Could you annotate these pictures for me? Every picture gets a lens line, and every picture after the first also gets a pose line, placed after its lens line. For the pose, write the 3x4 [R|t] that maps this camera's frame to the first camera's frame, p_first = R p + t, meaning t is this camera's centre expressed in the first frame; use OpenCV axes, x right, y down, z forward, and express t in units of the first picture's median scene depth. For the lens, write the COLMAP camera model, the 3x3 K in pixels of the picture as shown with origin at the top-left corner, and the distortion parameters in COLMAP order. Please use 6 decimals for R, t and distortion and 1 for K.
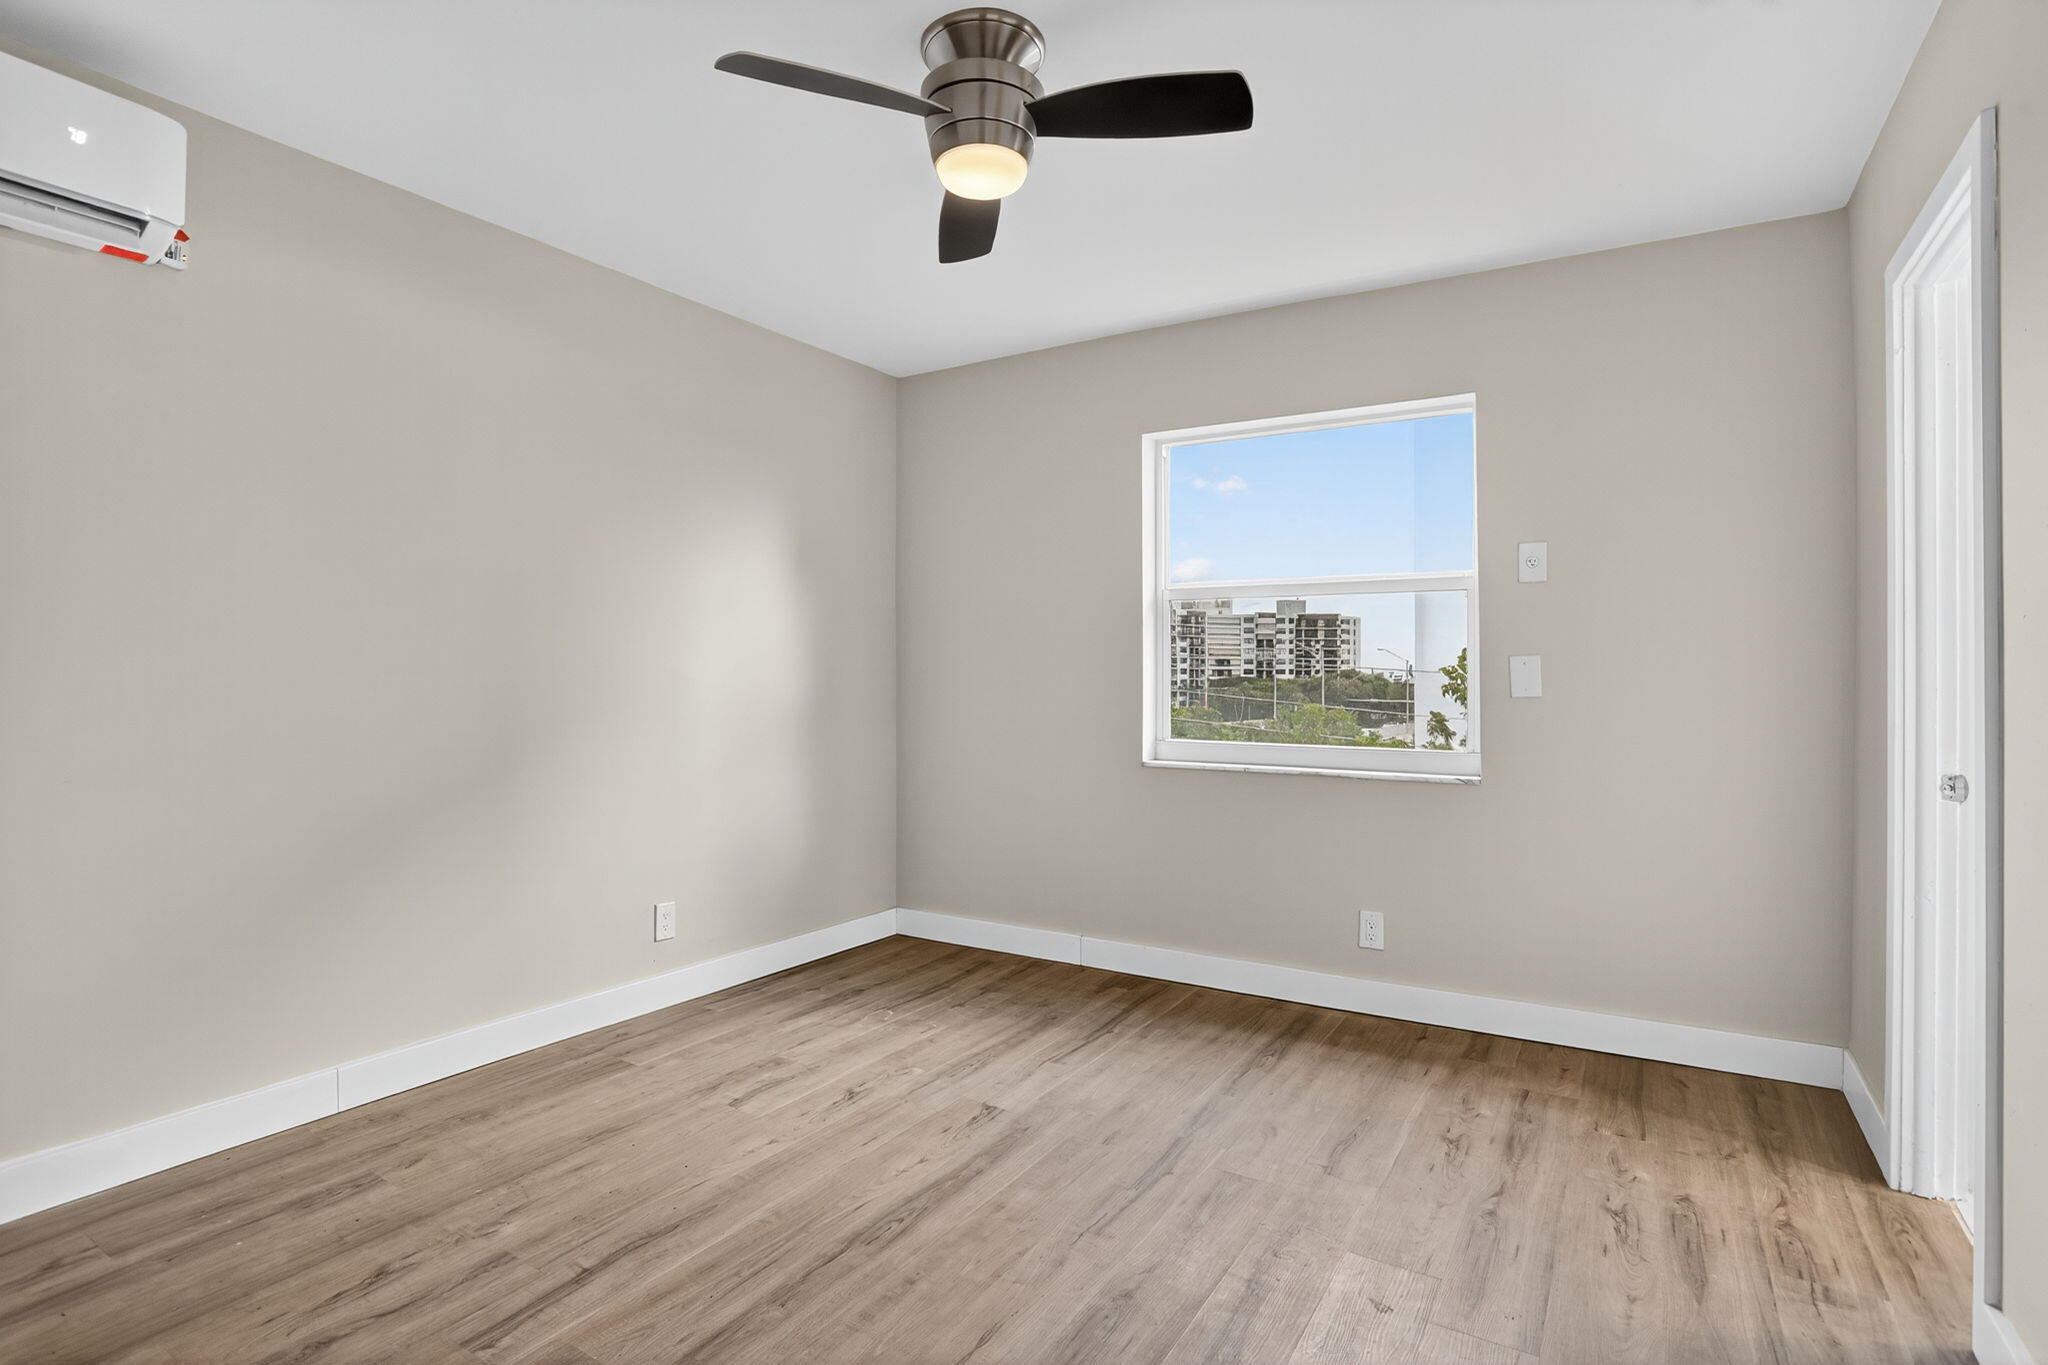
lens RADIAL K [[999.3, 0, 1010.3], [0, 999.3, 680.0], [0, 0, 1]] dist [-0.018435, 0.000621]
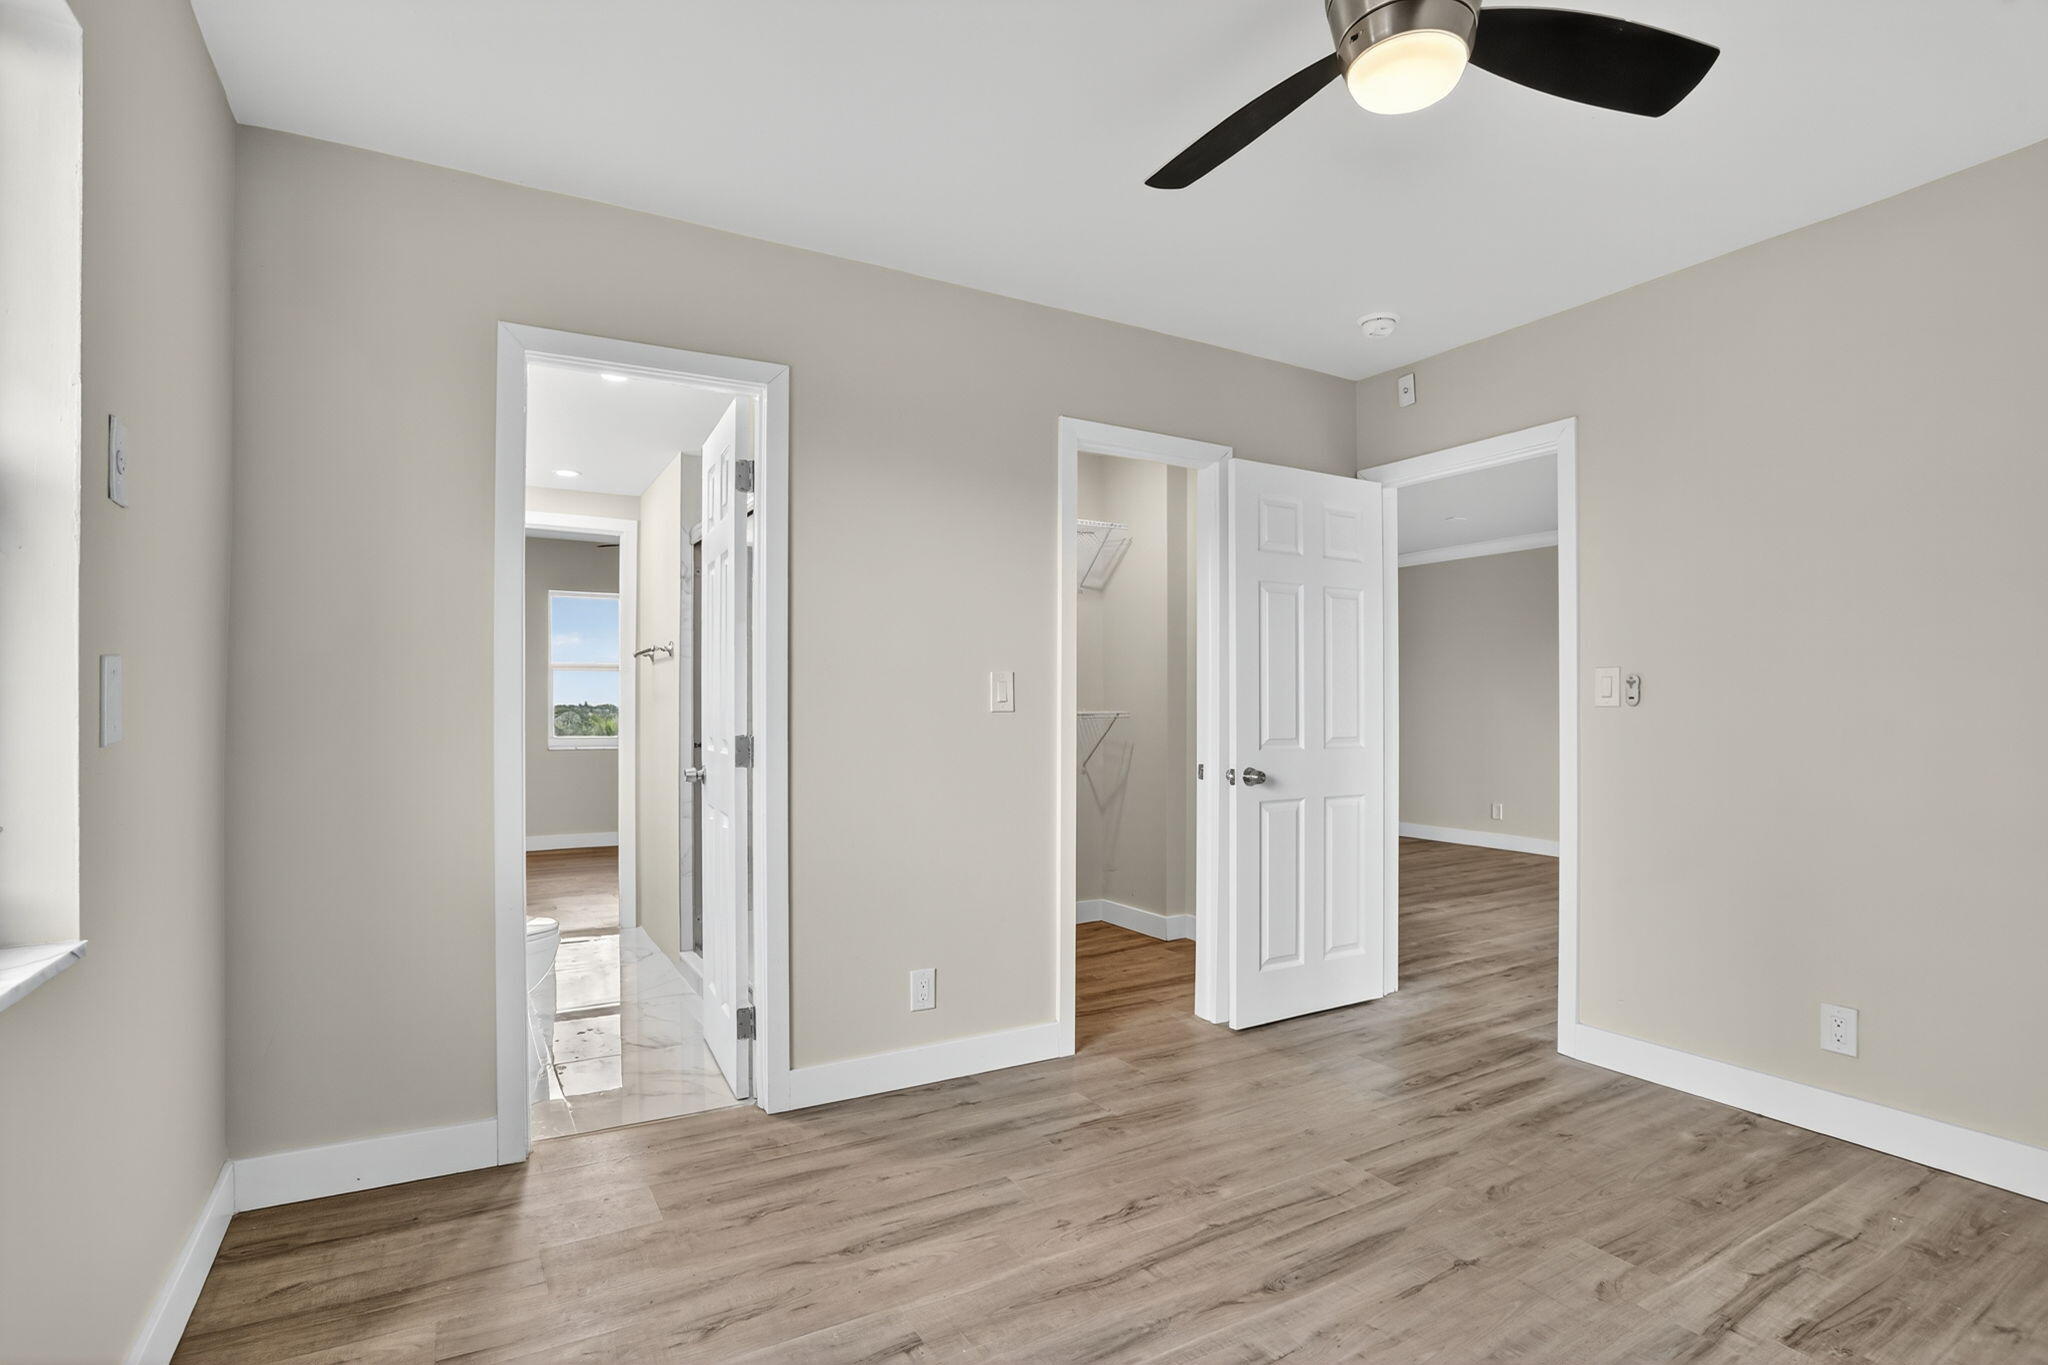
lens RADIAL K [[999.3, 0, 1022.2], [0, 999.3, 686.7], [0, 0, 1]] dist [-0.018435, 0.000621]
pose [[-0.884969, 0.001125, 0.465648, -0.137588], [-0.003239, 0.999958, -0.008572, -0.011506], [-0.465639, -0.009094, -0.884928, 1.985829]]
